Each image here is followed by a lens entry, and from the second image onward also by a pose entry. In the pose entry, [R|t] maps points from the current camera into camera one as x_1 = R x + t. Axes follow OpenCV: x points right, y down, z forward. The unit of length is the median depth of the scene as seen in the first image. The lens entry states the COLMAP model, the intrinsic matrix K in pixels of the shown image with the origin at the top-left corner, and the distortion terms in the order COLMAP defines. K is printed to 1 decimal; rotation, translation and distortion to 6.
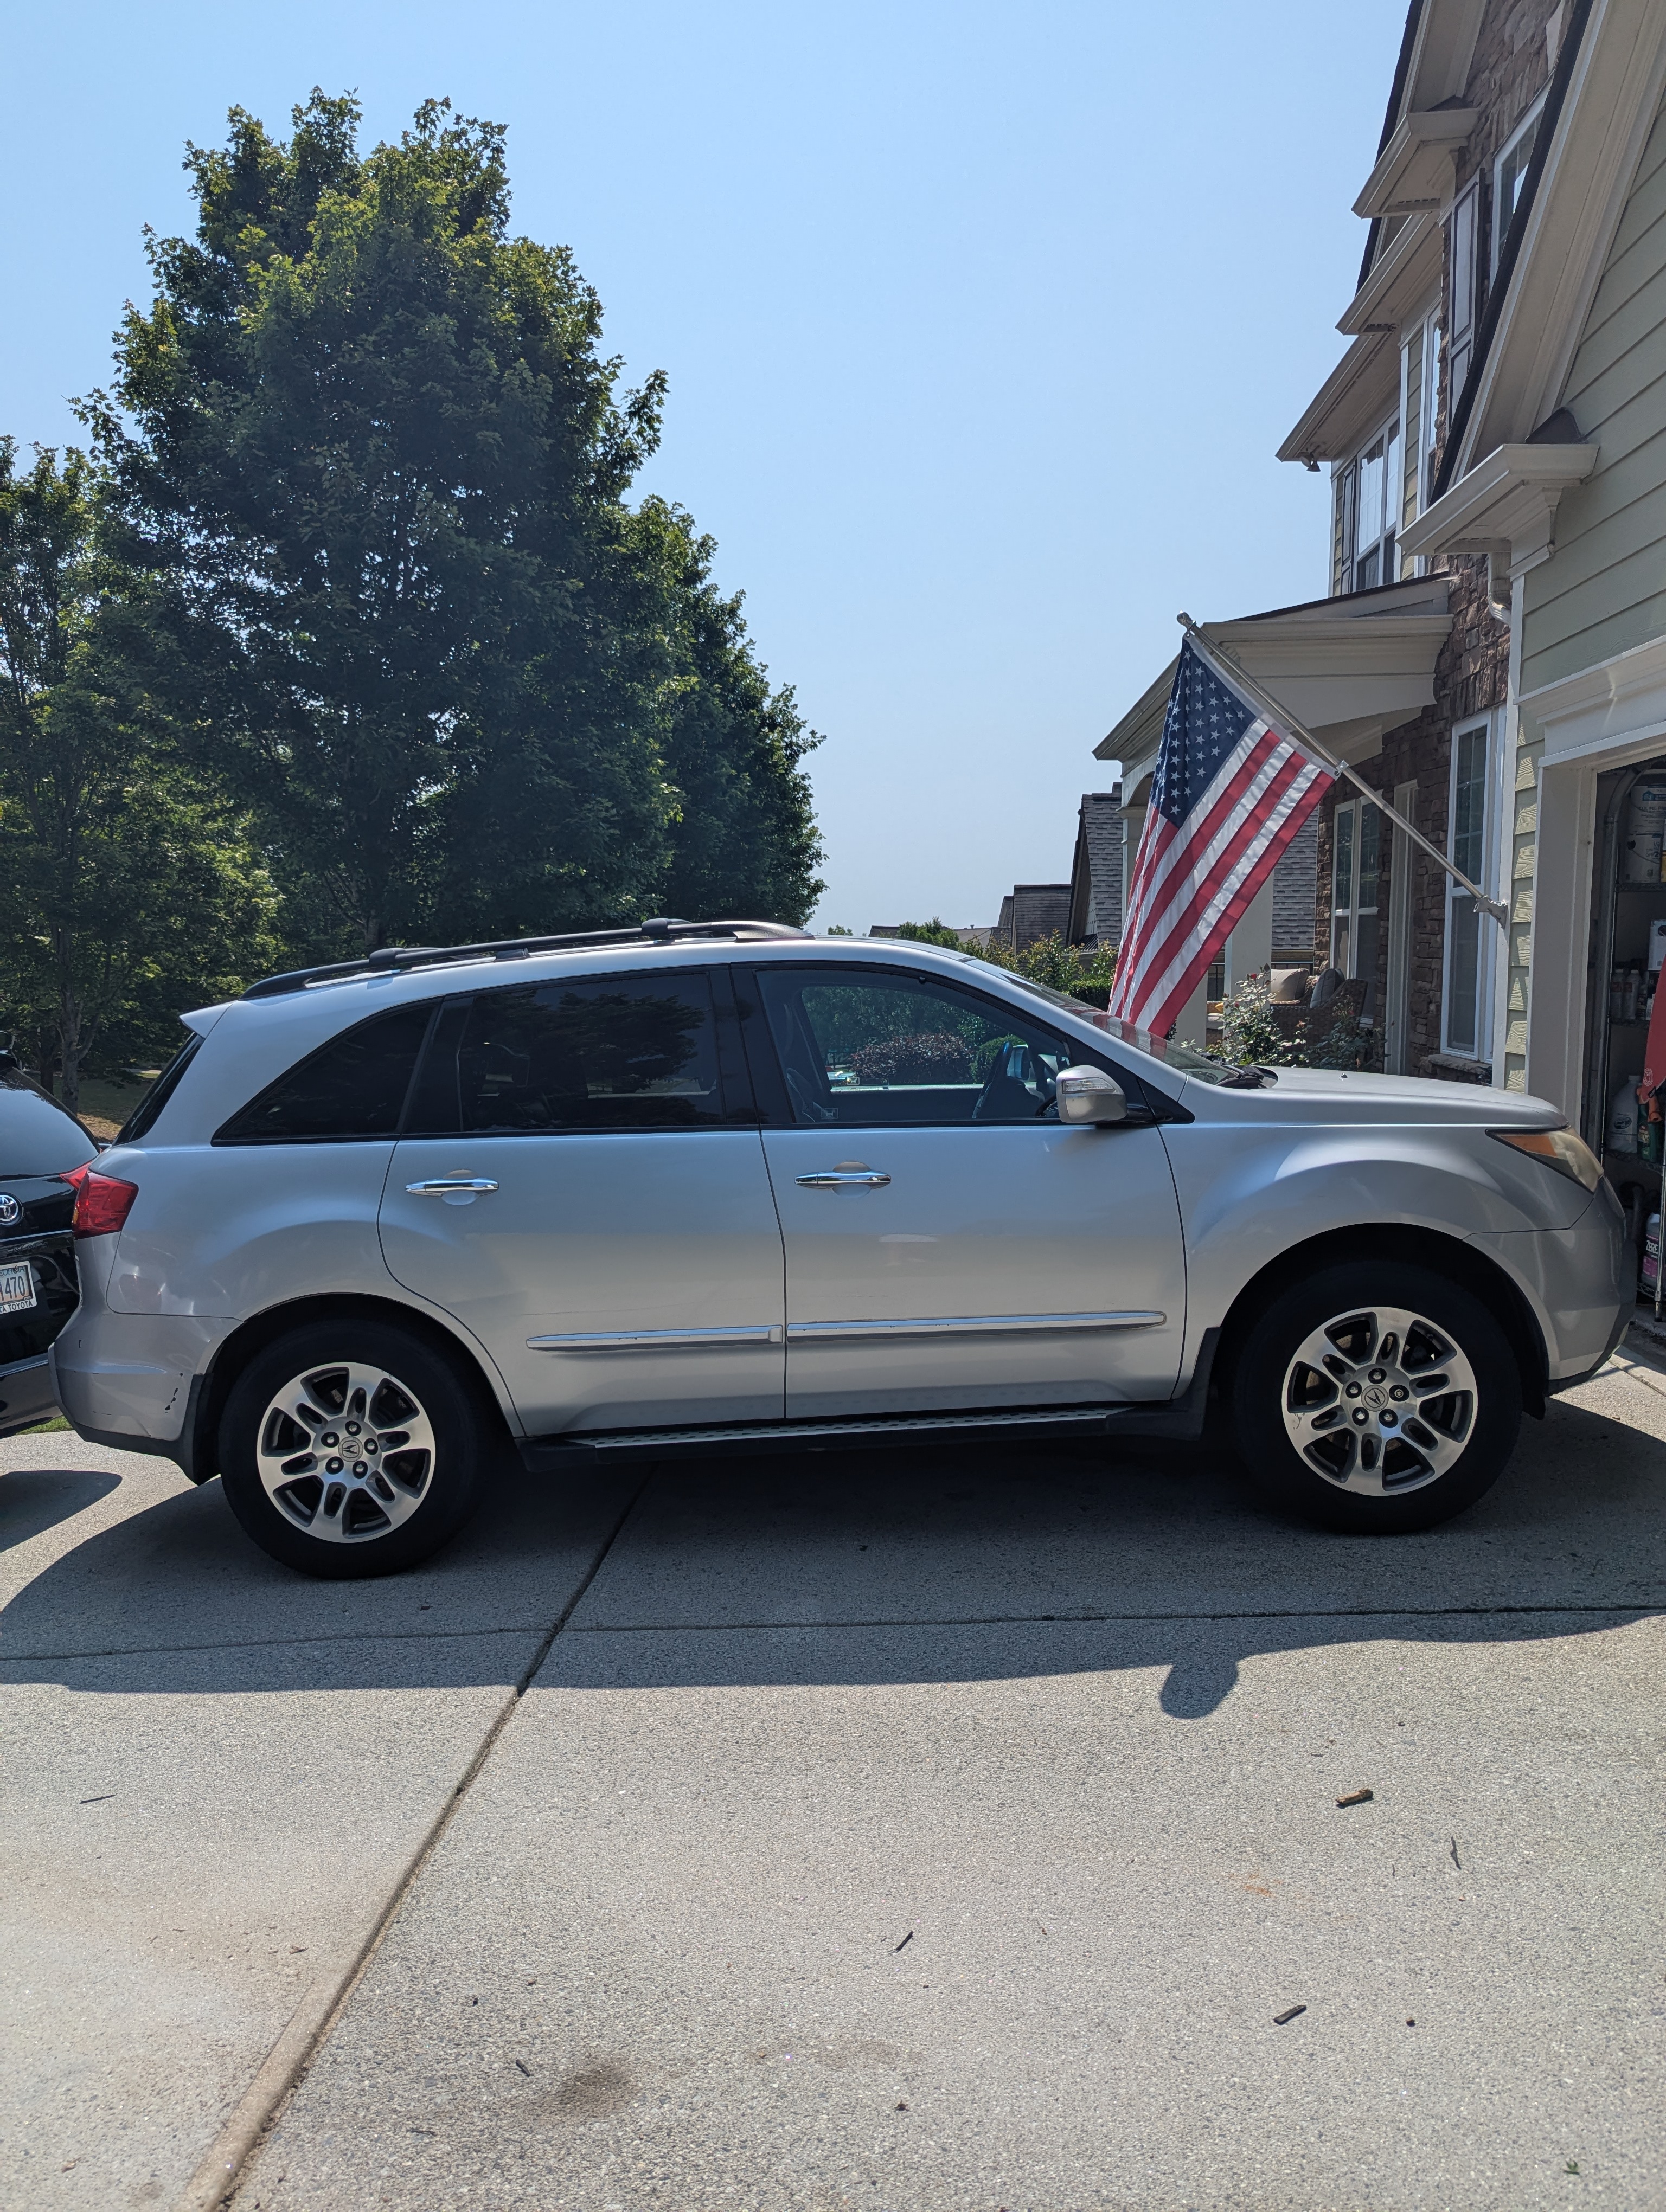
lens RADIAL K [[1558.7, 0, 834.8], [0, 1558.7, 1106.8], [0, 0, 1]] dist [0.021281, -0.000091]
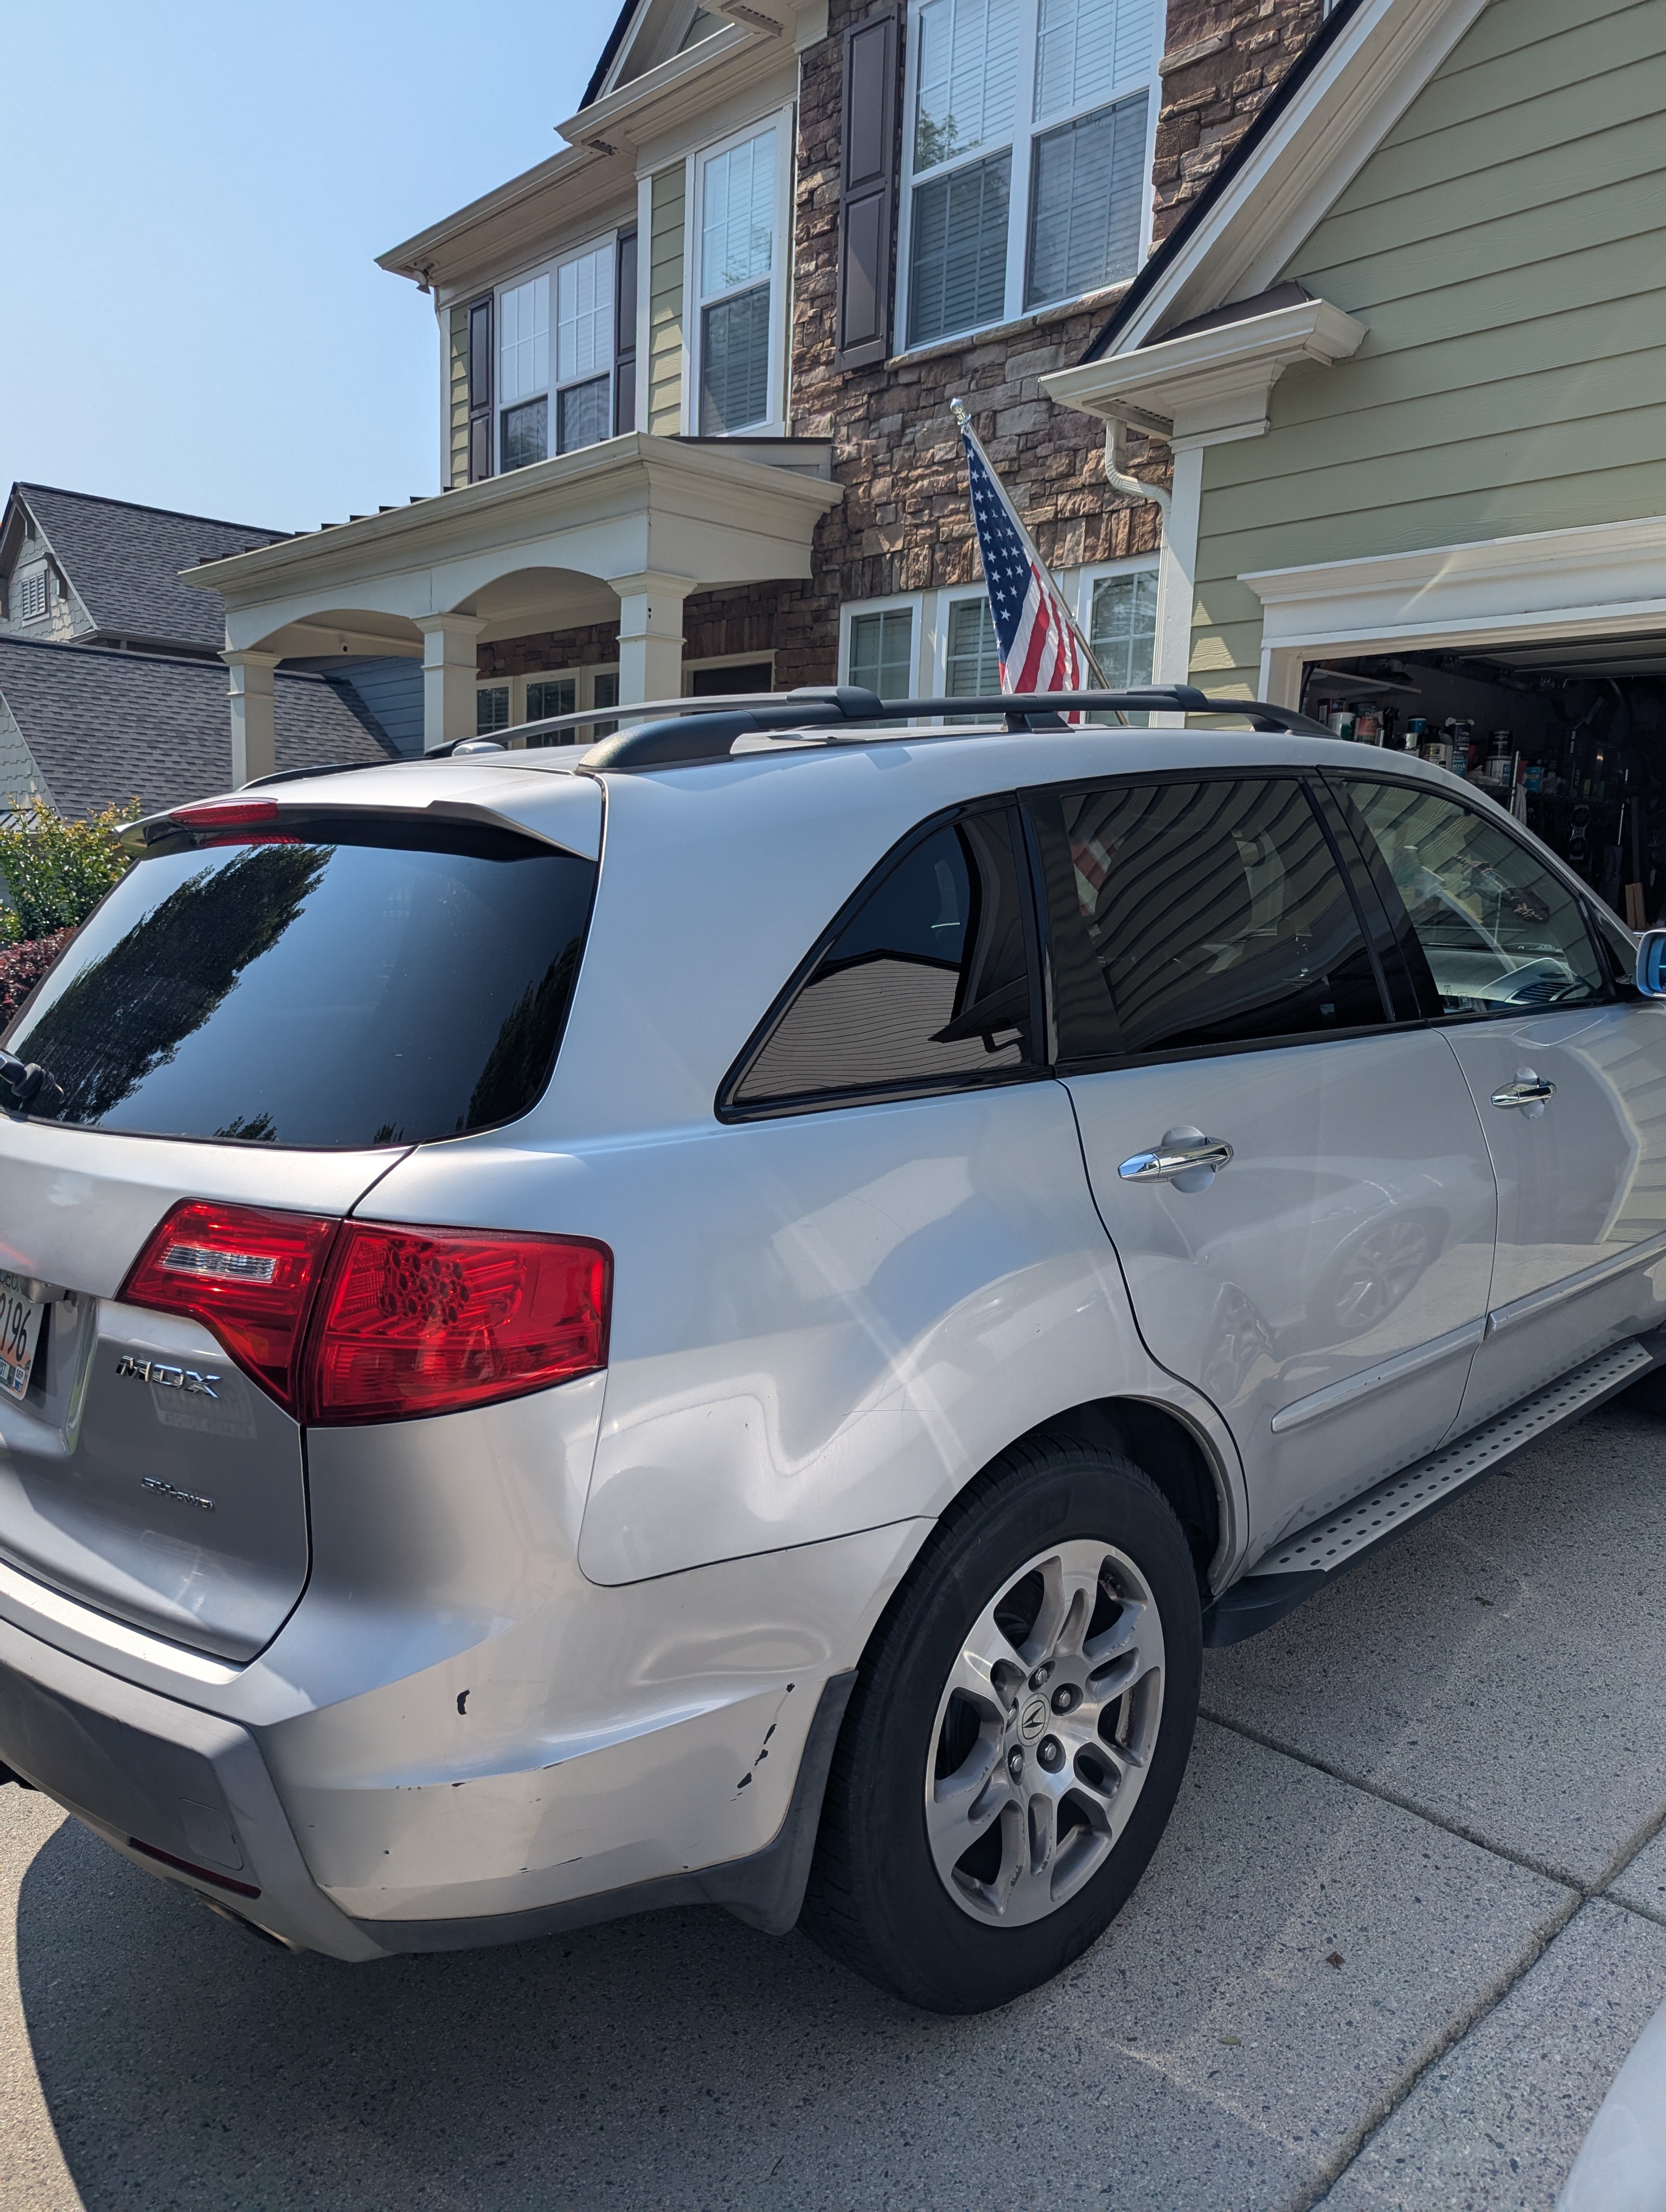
lens RADIAL K [[1558.7, 0, 834.8], [0, 1558.7, 1106.8], [0, 0, 1]] dist [0.021281, -0.000091]
pose [[0.694113, -0.074791, 0.715970, -0.317768], [0.036186, 0.996956, 0.069062, -0.002201], [-0.718956, -0.022028, 0.694707, 0.330952]]
